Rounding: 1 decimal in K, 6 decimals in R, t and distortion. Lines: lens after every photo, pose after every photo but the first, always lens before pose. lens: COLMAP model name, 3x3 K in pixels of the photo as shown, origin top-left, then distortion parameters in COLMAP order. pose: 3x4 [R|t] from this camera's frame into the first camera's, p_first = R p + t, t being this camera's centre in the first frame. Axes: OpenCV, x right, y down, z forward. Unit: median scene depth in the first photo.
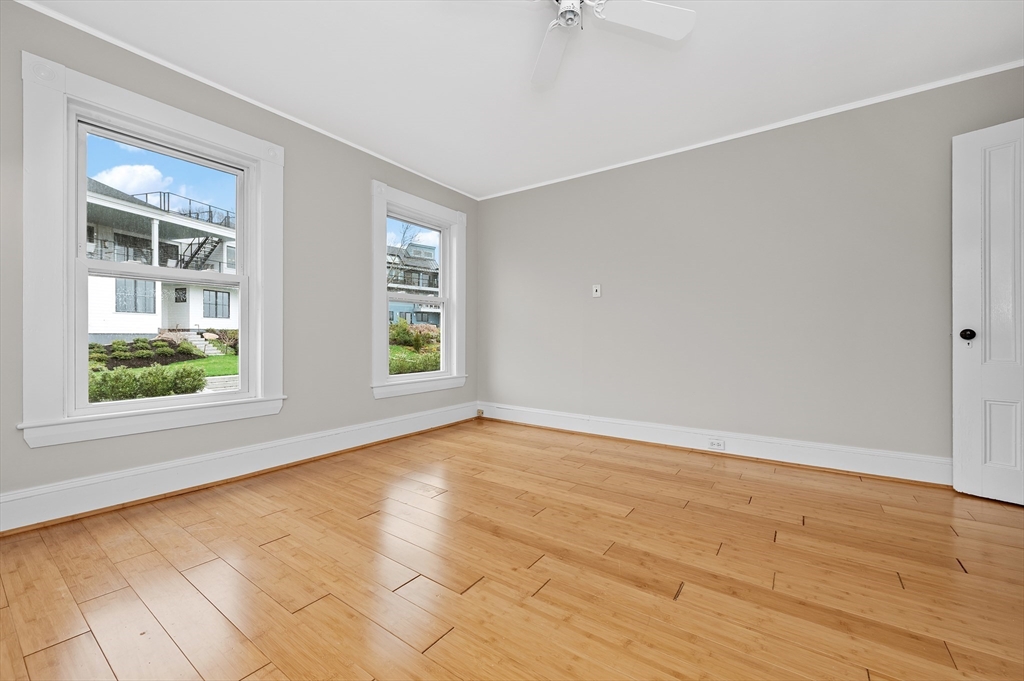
lens RADIAL K [[402.7, 0, 513.4], [0, 402.7, 339.9], [0, 0, 1]] dist [-0.003850, -0.000425]
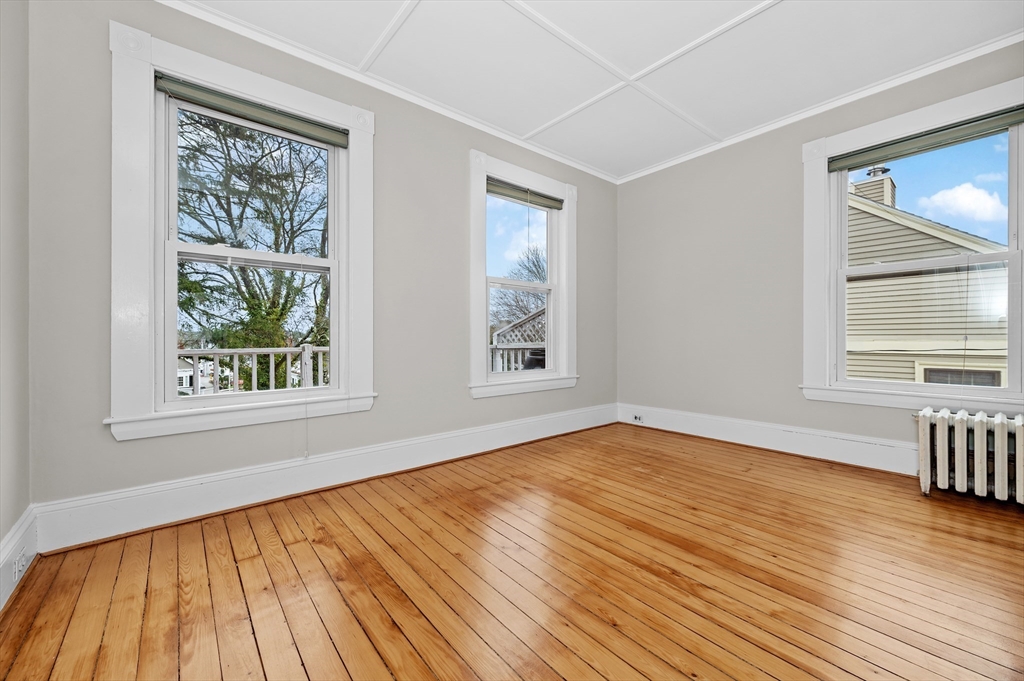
lens RADIAL K [[402.7, 0, 502.9], [0, 402.7, 335.1], [0, 0, 1]] dist [-0.003850, -0.000425]
pose [[0.961058, -0.005885, -0.276283, -0.063403], [0.003790, 0.999960, -0.008118, 0.020269], [0.276319, 0.006755, 0.961042, 0.268868]]
